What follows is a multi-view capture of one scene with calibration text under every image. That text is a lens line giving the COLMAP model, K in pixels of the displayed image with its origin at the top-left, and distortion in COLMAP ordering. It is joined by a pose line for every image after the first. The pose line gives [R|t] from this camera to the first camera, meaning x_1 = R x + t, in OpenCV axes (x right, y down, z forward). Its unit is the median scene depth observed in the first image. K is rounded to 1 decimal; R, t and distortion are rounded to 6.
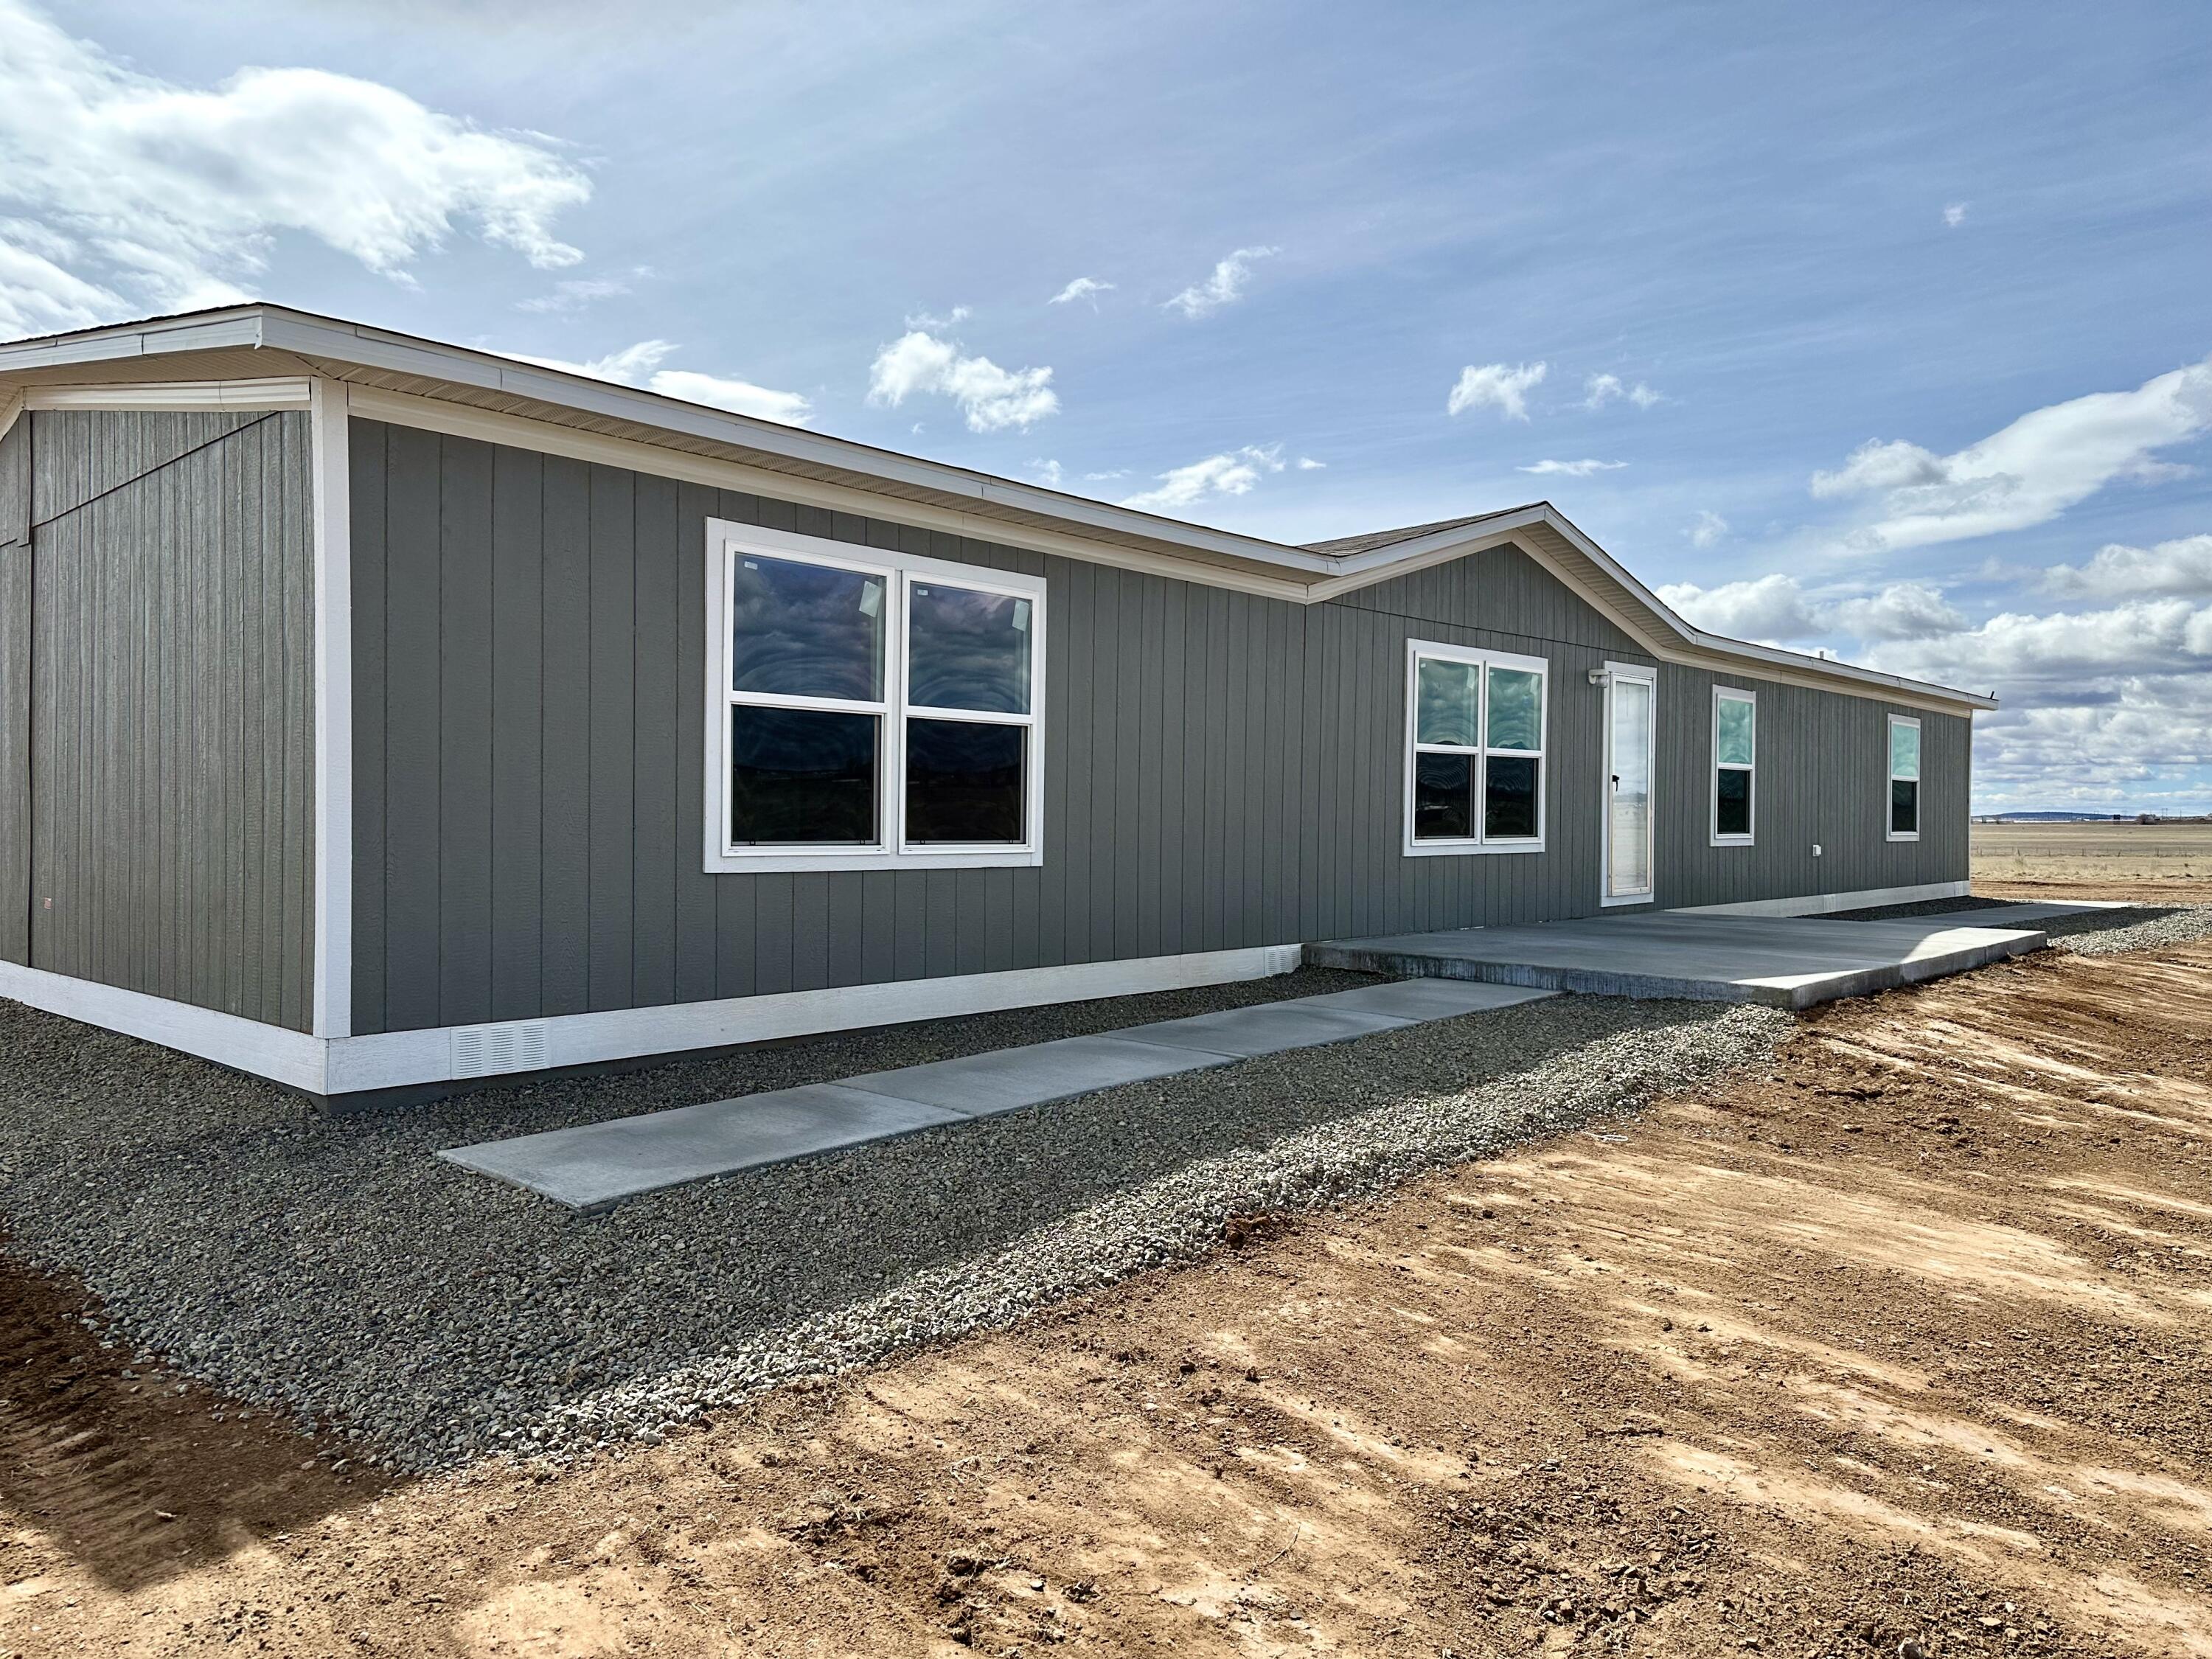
lens RADIAL K [[1582.8, 0, 1094.0], [0, 1582.8, 819.7], [0, 0, 1]] dist [0.049646, -0.046480]
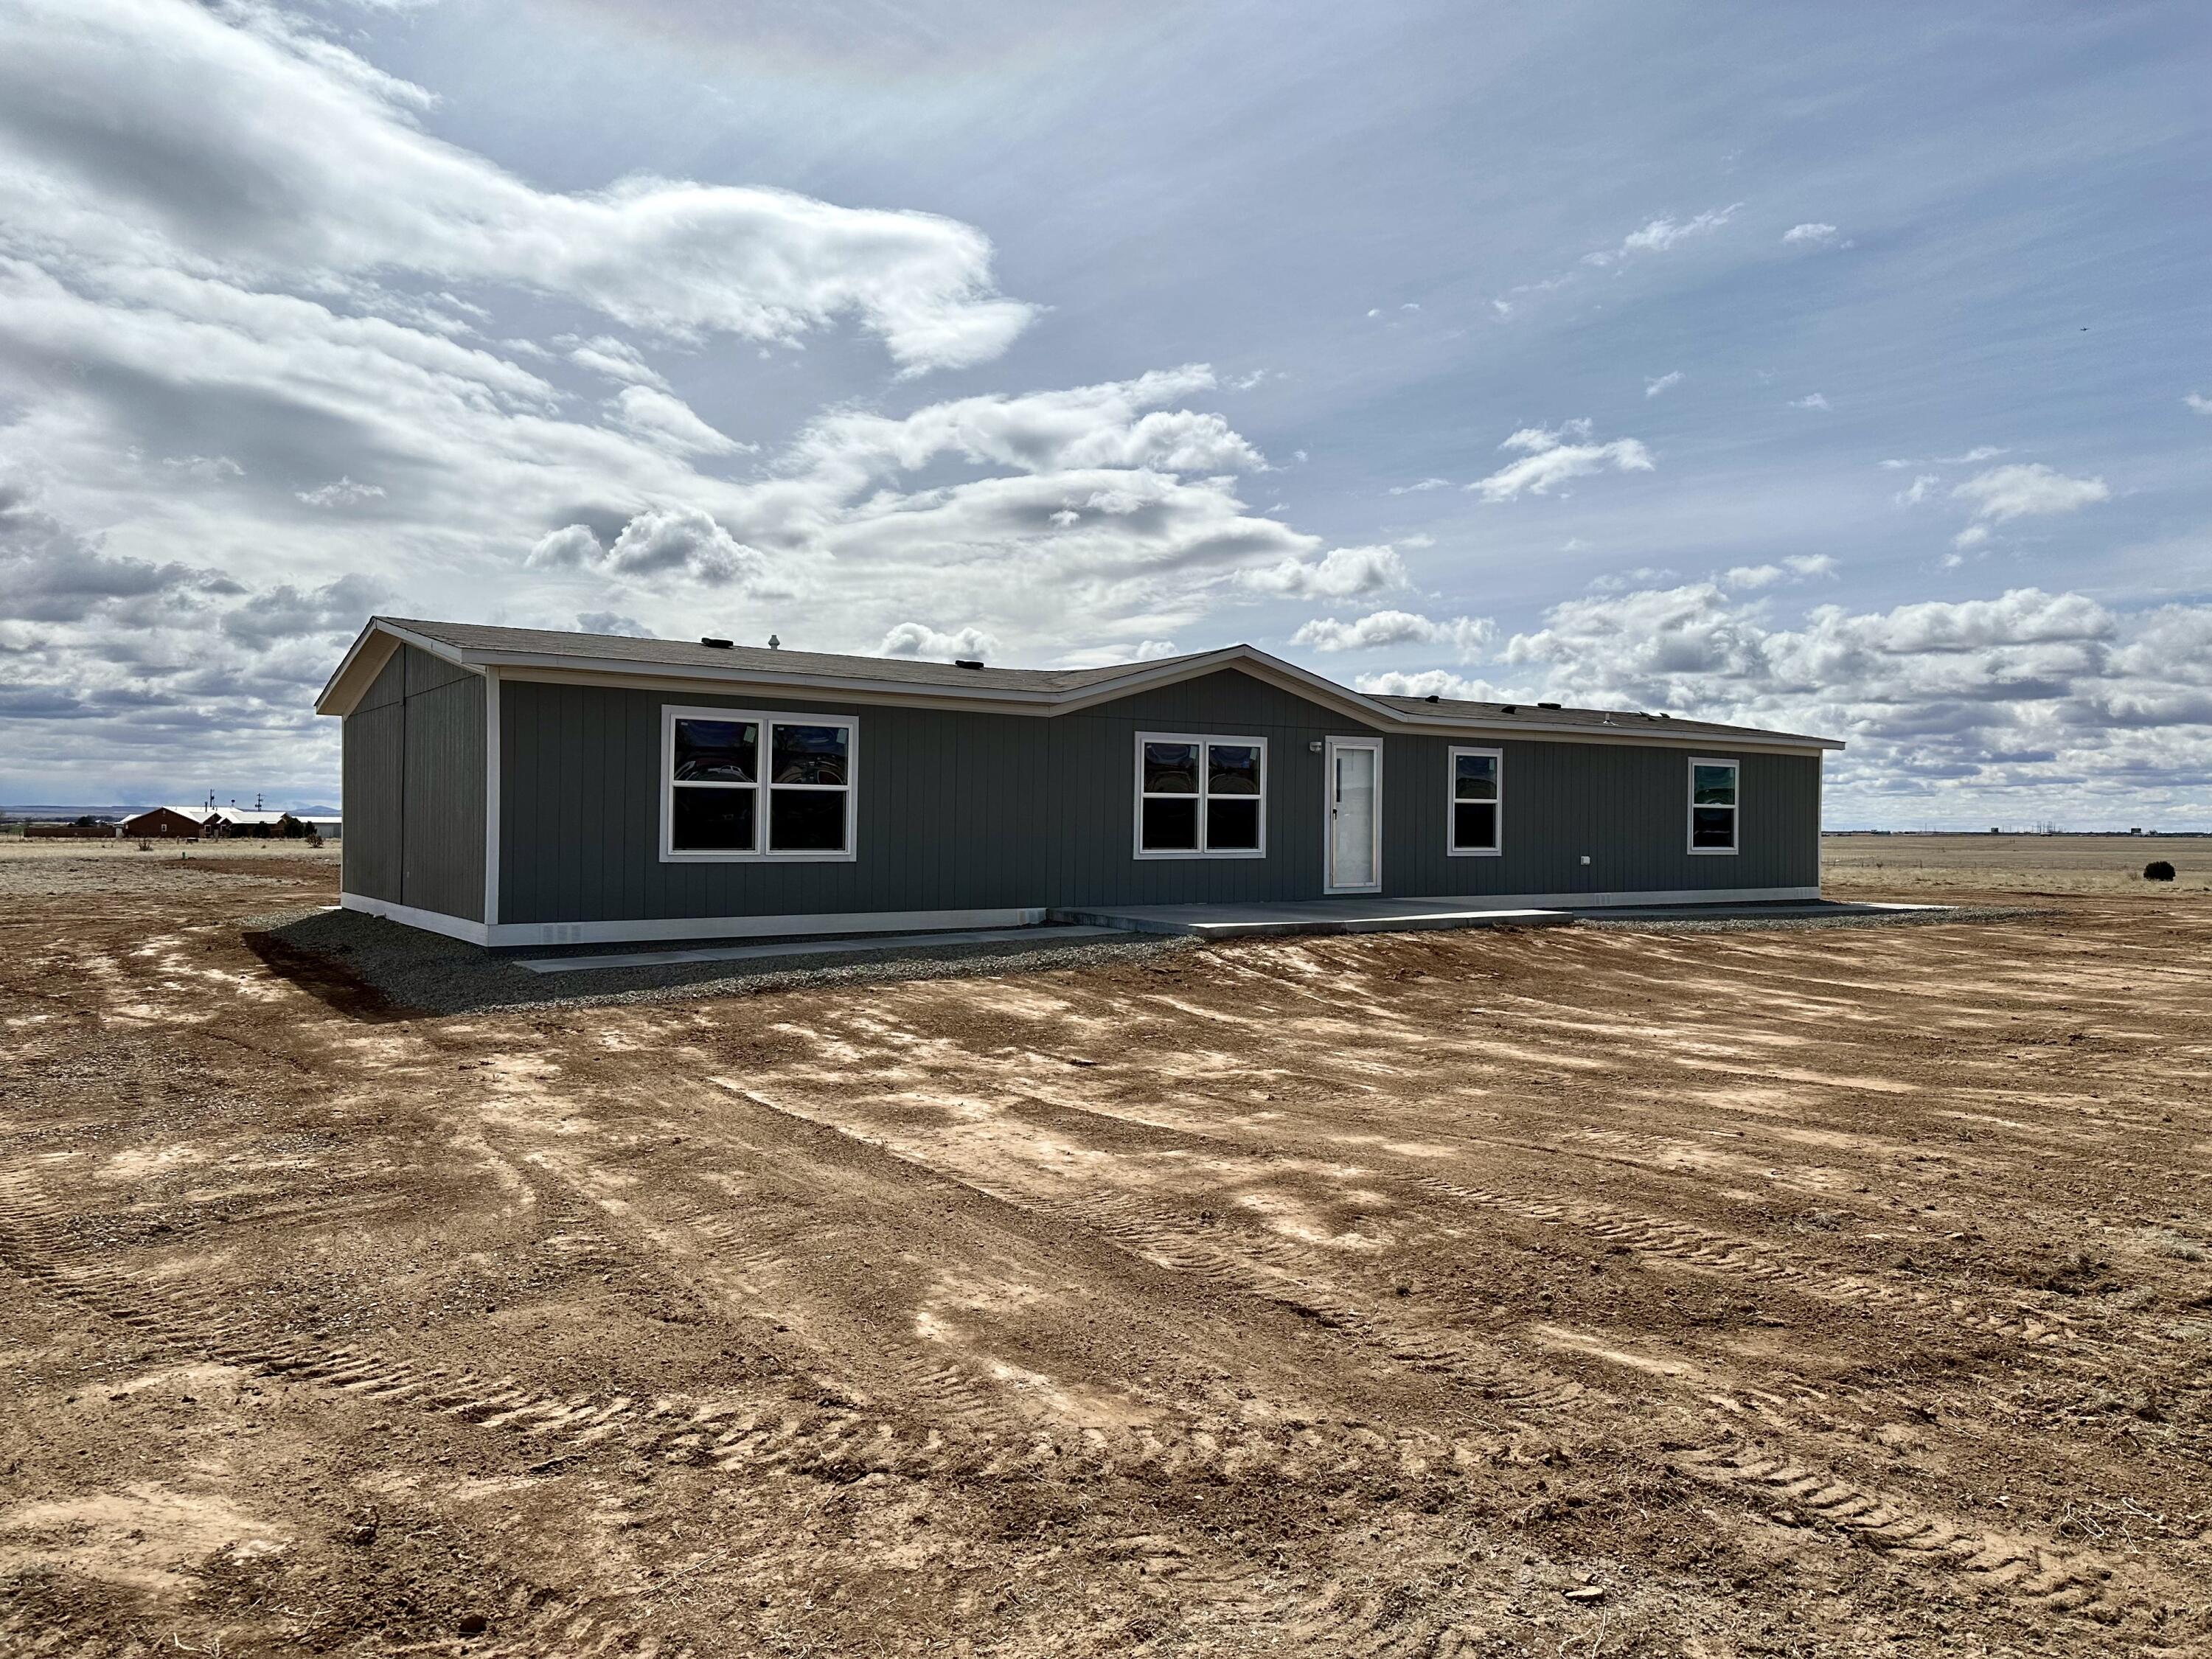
lens RADIAL K [[1582.8, 0, 1122.1], [0, 1582.8, 831.8], [0, 0, 1]] dist [0.049646, -0.046480]
pose [[0.978469, 0.003750, -0.206359, 0.847576], [-0.003264, 0.999991, 0.002698, -0.017800], [0.206367, -0.001967, 0.978473, -1.046640]]
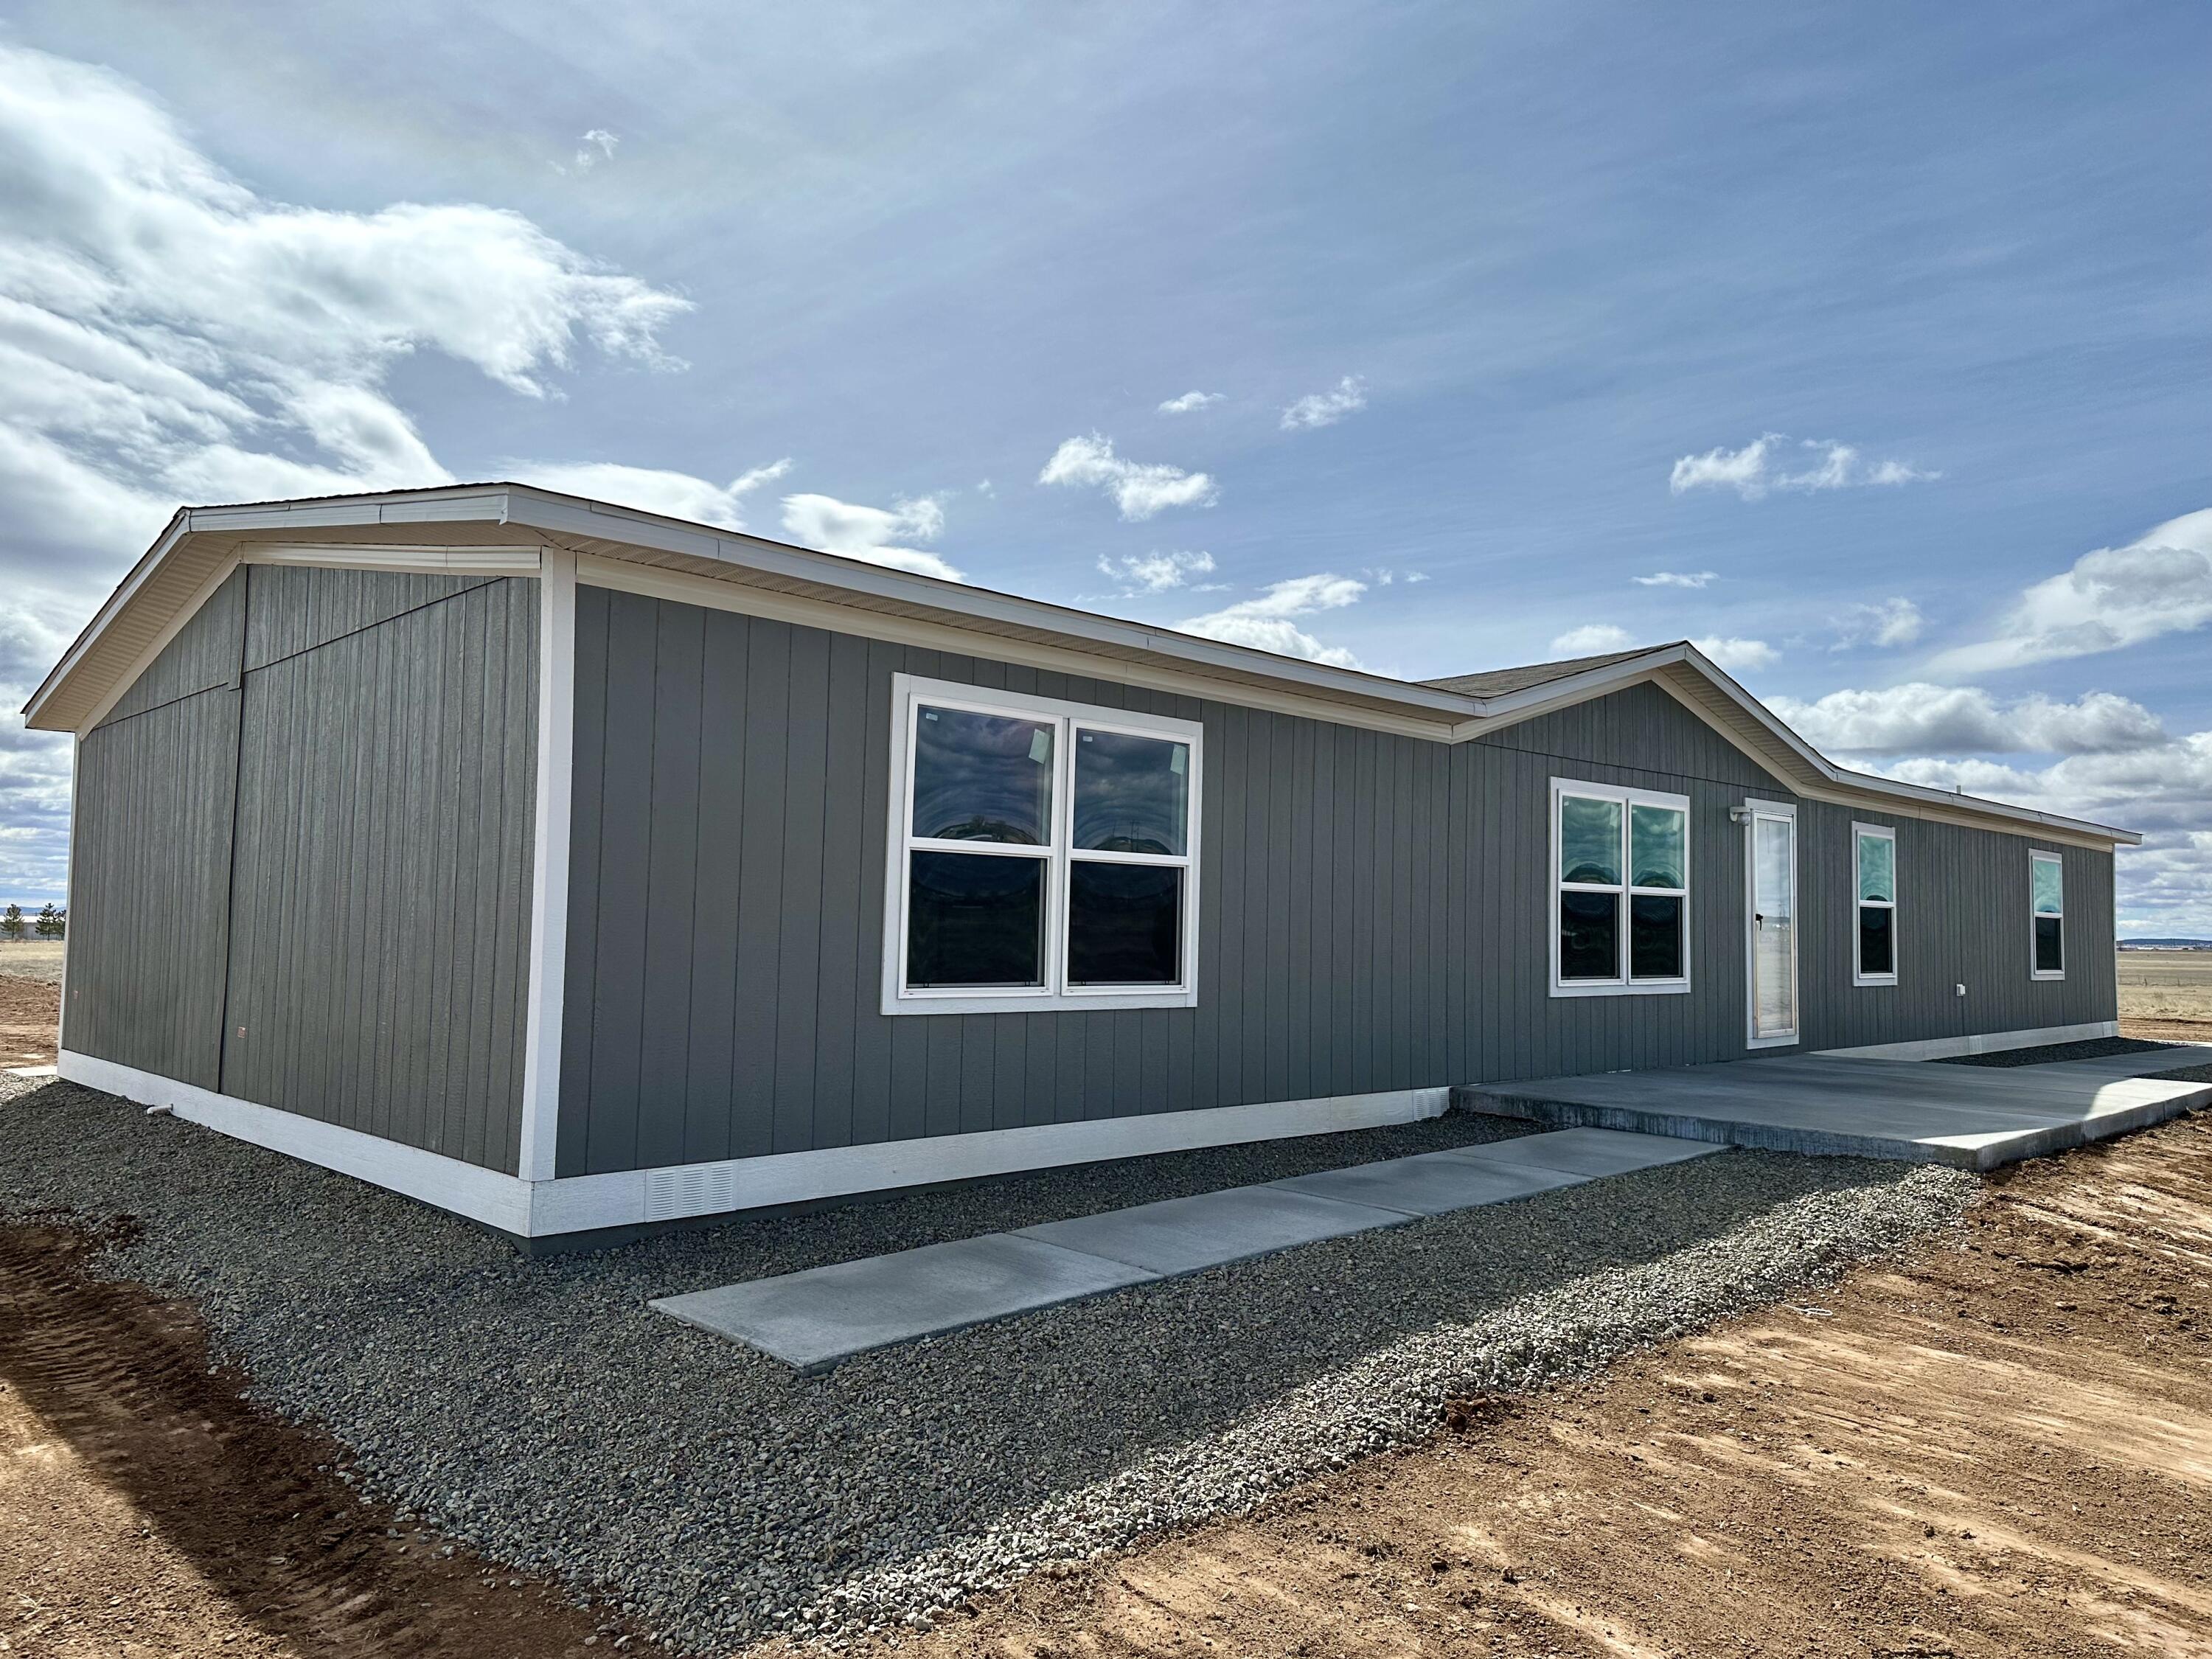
lens RADIAL K [[1582.8, 0, 1090.1], [0, 1582.8, 819.4], [0, 0, 1]] dist [0.049646, -0.046480]
pose [[0.998347, 0.007724, -0.056951, -0.053758], [-0.011802, 0.997362, -0.071624, -0.020976], [0.056248, 0.072178, 0.995804, -0.013475]]
